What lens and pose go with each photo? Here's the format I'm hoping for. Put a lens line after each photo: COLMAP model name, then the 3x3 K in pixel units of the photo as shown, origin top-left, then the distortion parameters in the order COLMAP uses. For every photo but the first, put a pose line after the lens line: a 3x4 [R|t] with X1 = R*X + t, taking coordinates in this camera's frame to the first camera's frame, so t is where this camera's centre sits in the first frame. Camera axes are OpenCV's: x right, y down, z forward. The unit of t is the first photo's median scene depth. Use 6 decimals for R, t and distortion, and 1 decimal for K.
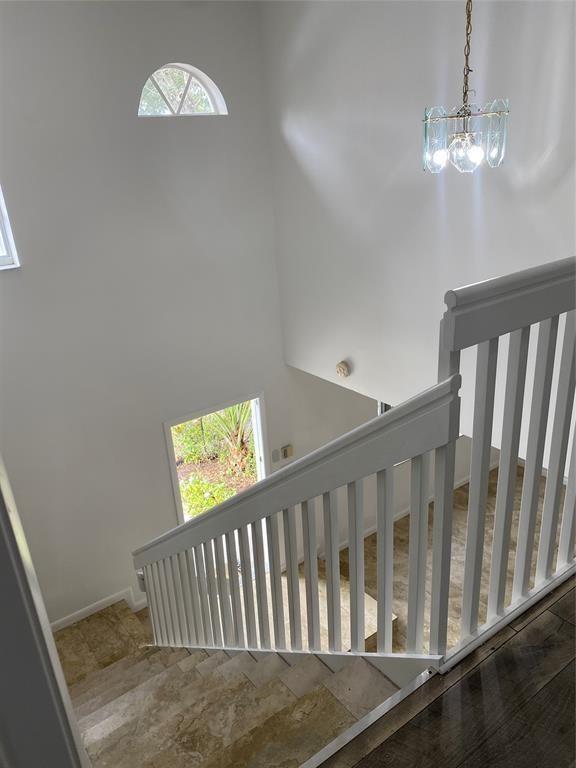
lens RADIAL K [[595.0, 0, 288.3], [0, 595.0, 387.7], [0, 0, 1]] dist [0.030700, -0.004644]
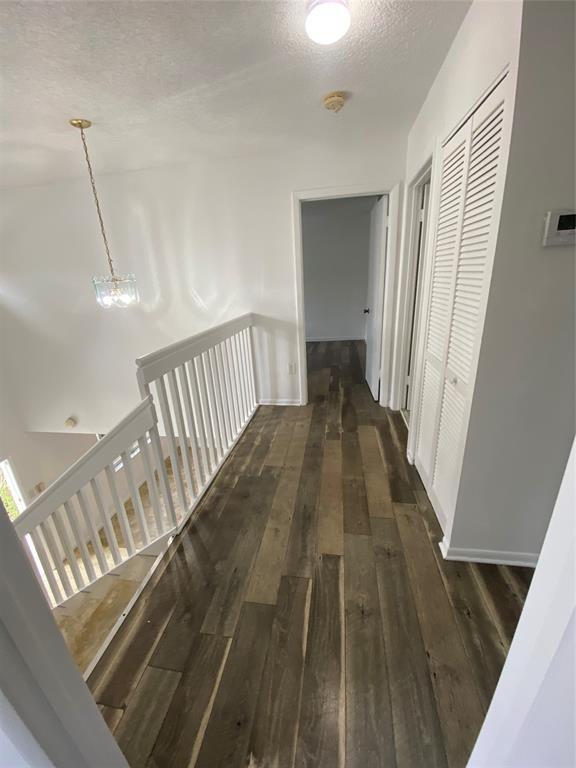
lens RADIAL K [[318.9, 0, 293.6], [0, 318.9, 385.2], [0, 0, 1]] dist [-0.011655, -0.001787]
pose [[0.708535, -0.209054, 0.673999, -0.092765], [0.268912, 0.963032, 0.016013, 0.048271], [-0.652430, 0.169901, 0.738559, -0.172157]]
